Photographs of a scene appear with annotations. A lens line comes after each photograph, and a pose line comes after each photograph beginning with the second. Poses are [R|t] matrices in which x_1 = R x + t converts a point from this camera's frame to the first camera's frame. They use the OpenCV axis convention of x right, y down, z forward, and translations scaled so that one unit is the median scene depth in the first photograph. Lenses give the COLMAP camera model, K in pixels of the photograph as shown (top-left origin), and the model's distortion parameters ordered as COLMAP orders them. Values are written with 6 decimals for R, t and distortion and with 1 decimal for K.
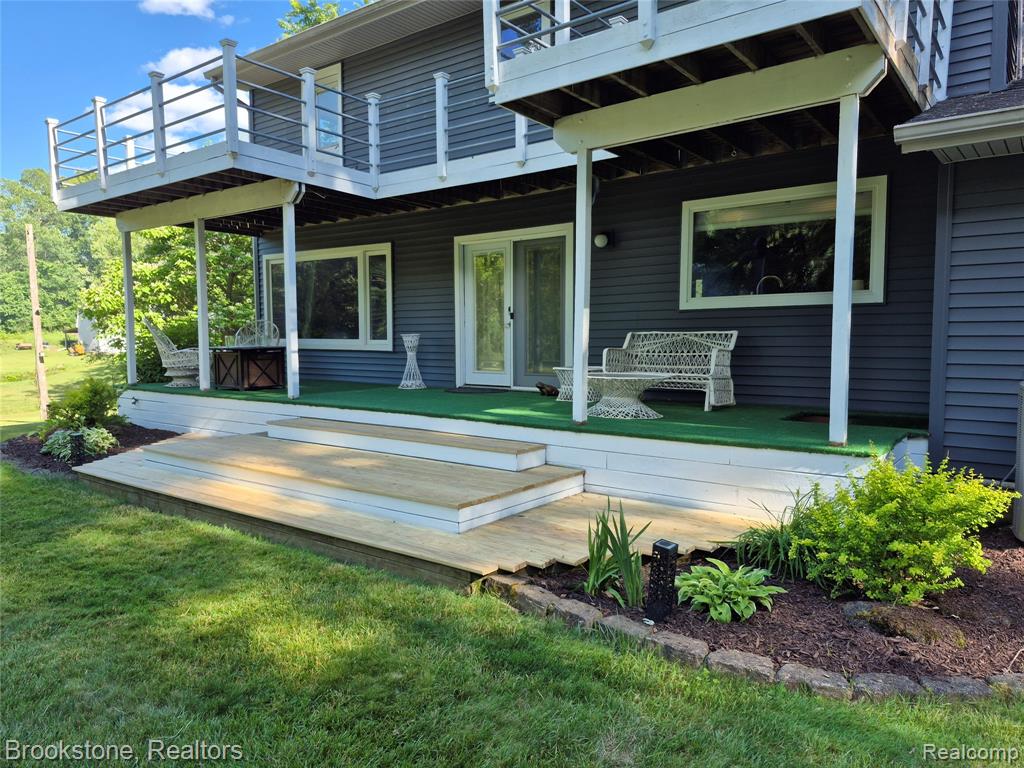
lens RADIAL K [[708.9, 0, 514.2], [0, 708.9, 381.1], [0, 0, 1]] dist [0.109298, -0.124247]
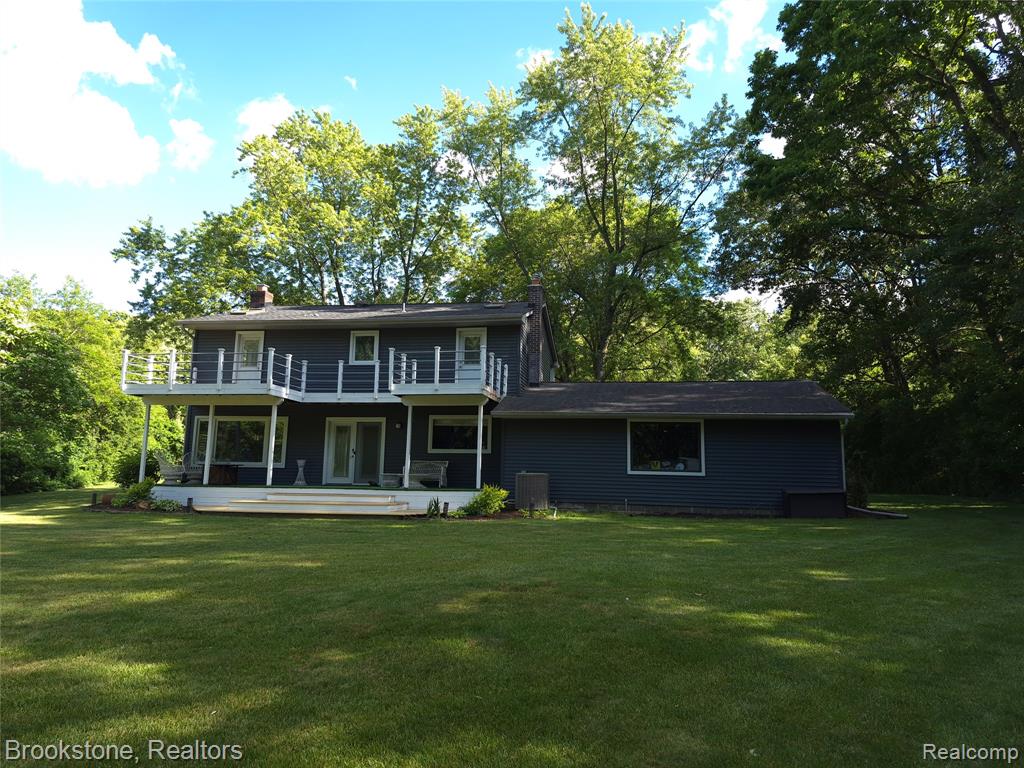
lens RADIAL K [[708.9, 0, 514.2], [0, 708.9, 381.1], [0, 0, 1]] dist [0.109298, -0.124247]
pose [[0.891669, 0.075435, 0.446358, -0.687704], [0.010297, 0.982383, -0.186594, 0.138356], [-0.452571, 0.170977, 0.875184, -1.542410]]
